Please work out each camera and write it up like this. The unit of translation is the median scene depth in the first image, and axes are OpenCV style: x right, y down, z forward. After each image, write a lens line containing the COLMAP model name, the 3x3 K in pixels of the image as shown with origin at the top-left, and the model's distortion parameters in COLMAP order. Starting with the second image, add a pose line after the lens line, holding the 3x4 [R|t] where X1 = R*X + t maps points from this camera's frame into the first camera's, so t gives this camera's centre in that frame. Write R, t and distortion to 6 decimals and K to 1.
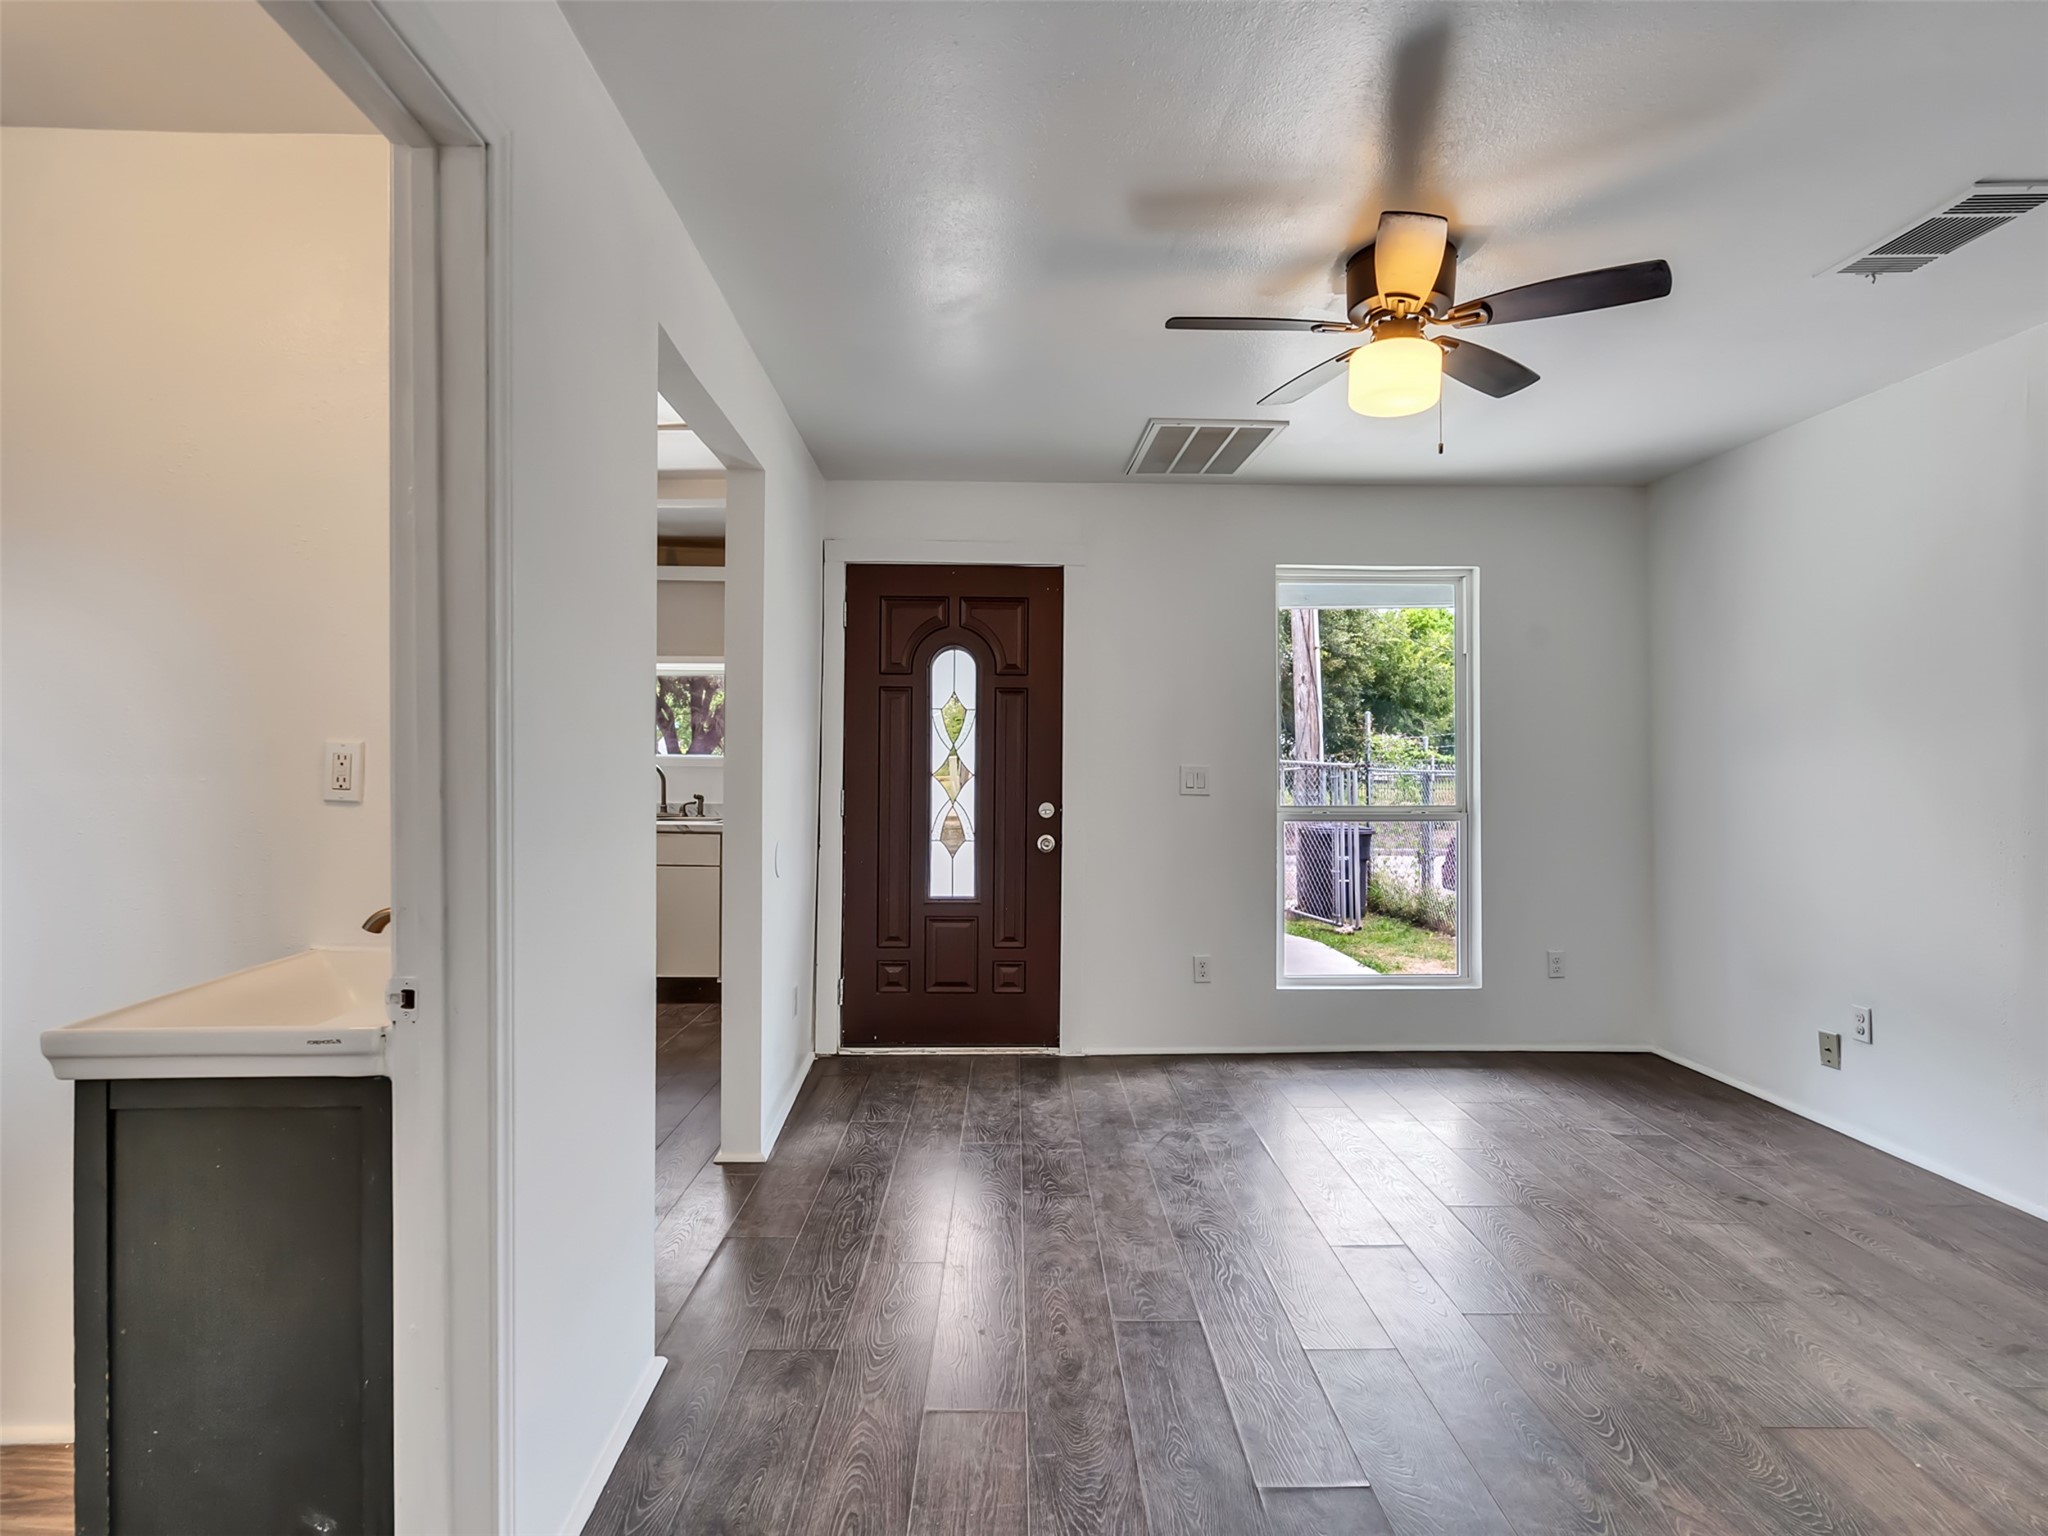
lens RADIAL K [[1048.5, 0, 1010.1], [0, 1048.5, 764.7], [0, 0, 1]] dist [-0.007749, 0.005136]
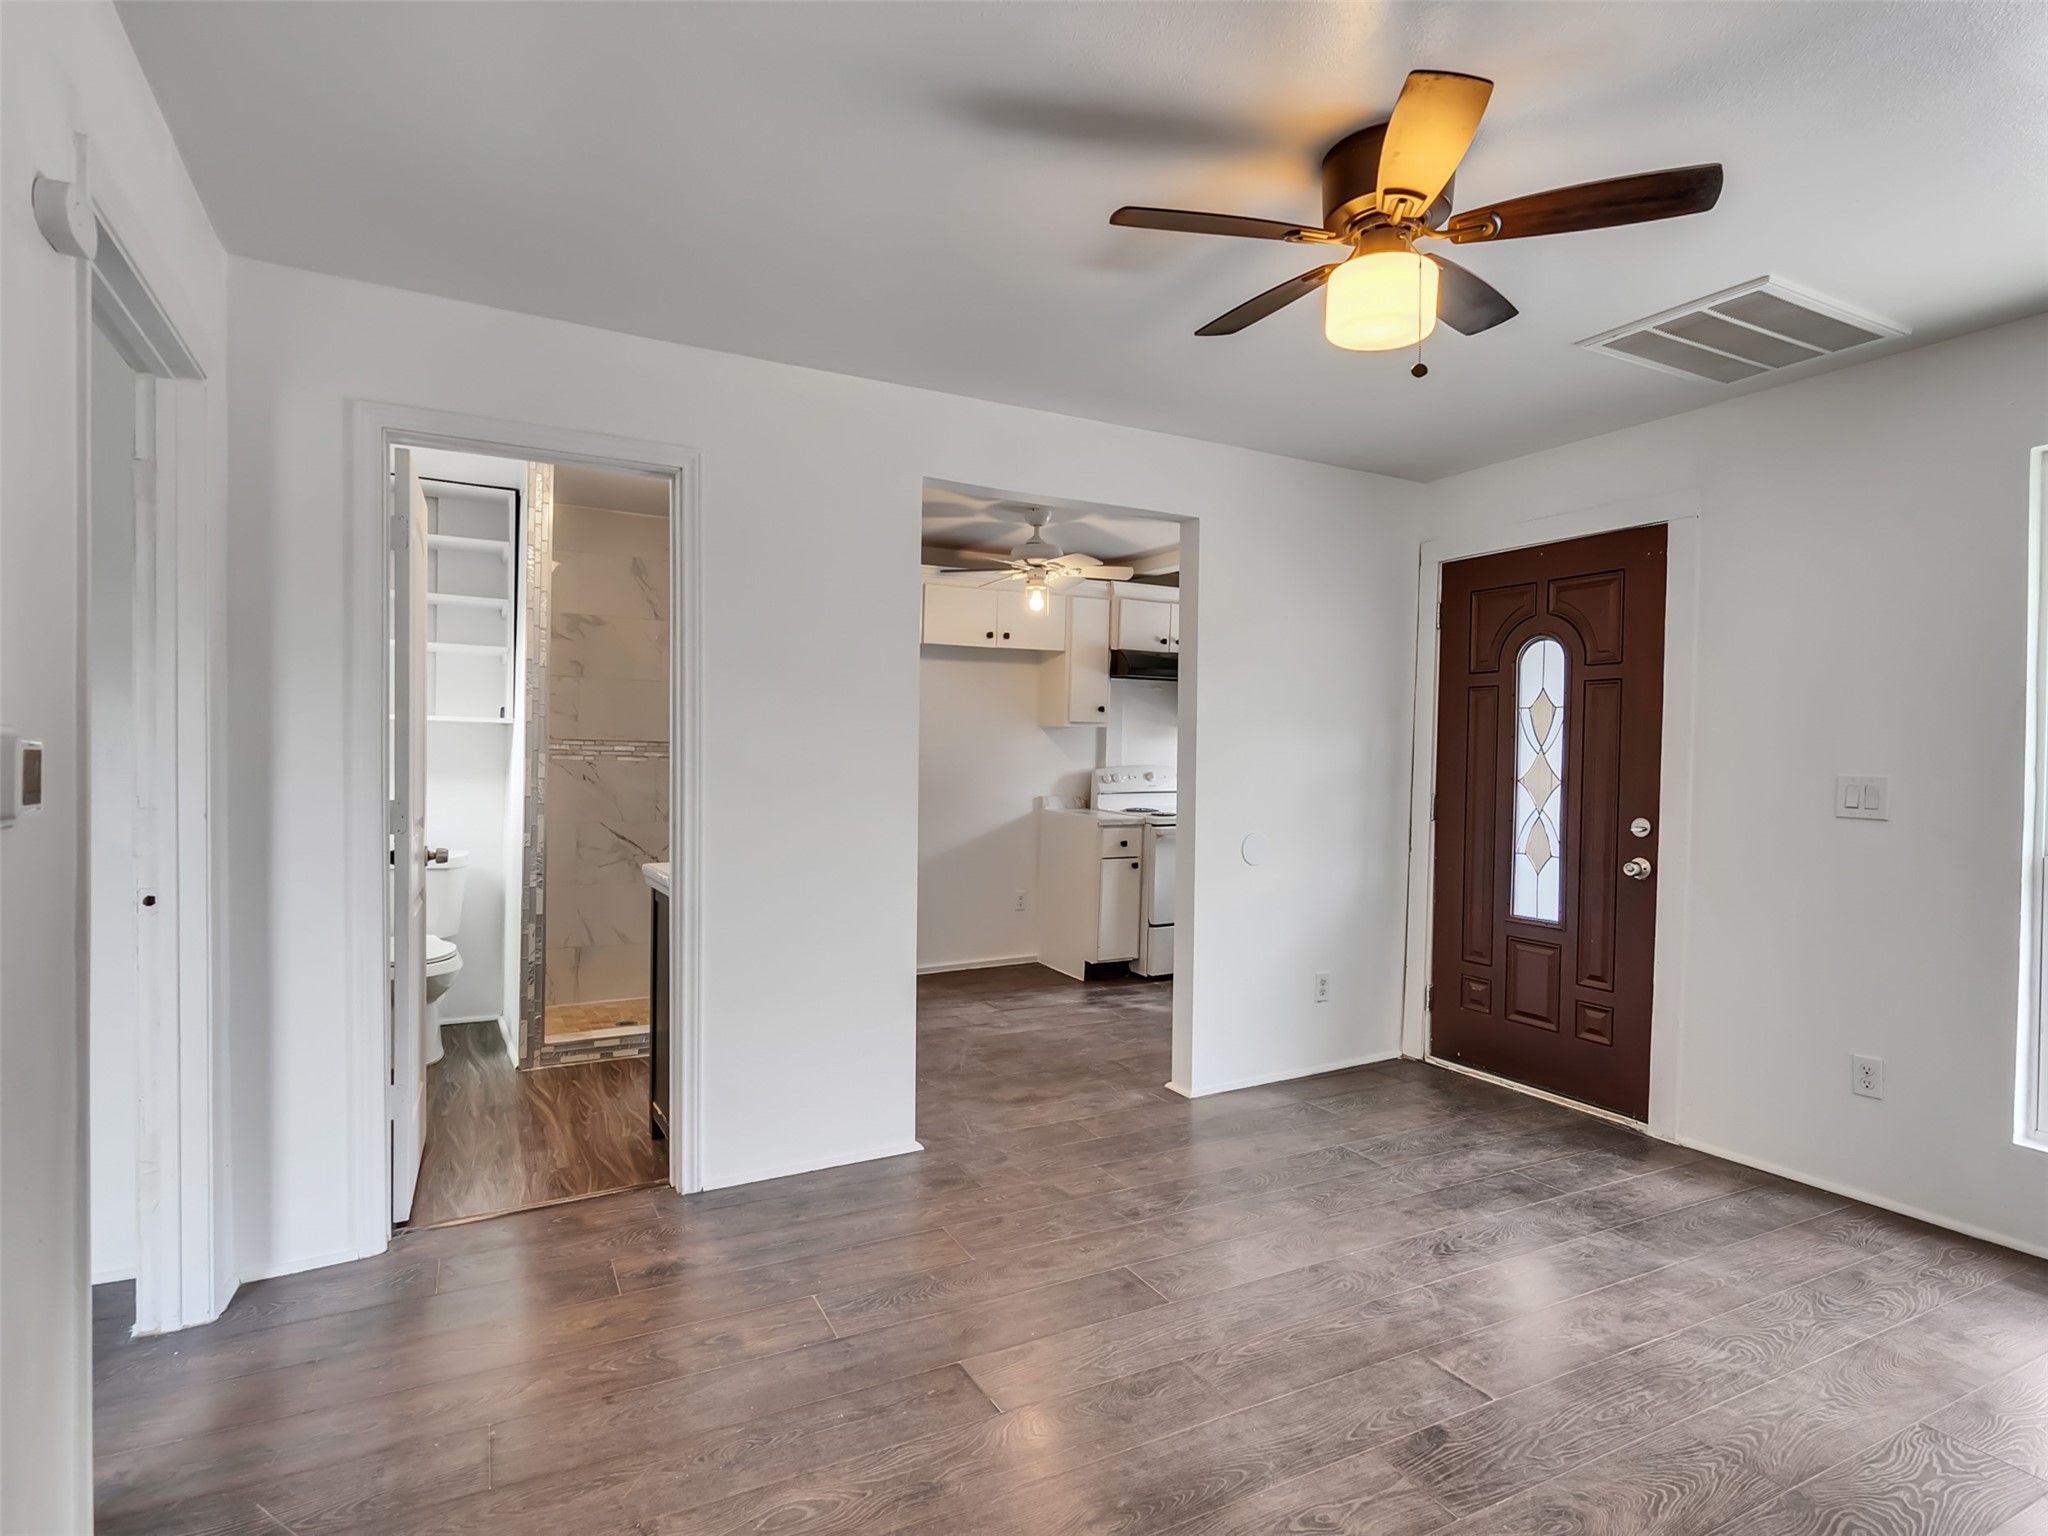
lens RADIAL K [[1048.5, 0, 1010.1], [0, 1048.5, 764.7], [0, 0, 1]] dist [-0.007749, 0.005136]
pose [[0.449779, 0.007599, -0.893108, 0.567008], [-0.013156, 0.999912, 0.001883, -0.000123], [0.893043, 0.010903, 0.449839, 0.212636]]
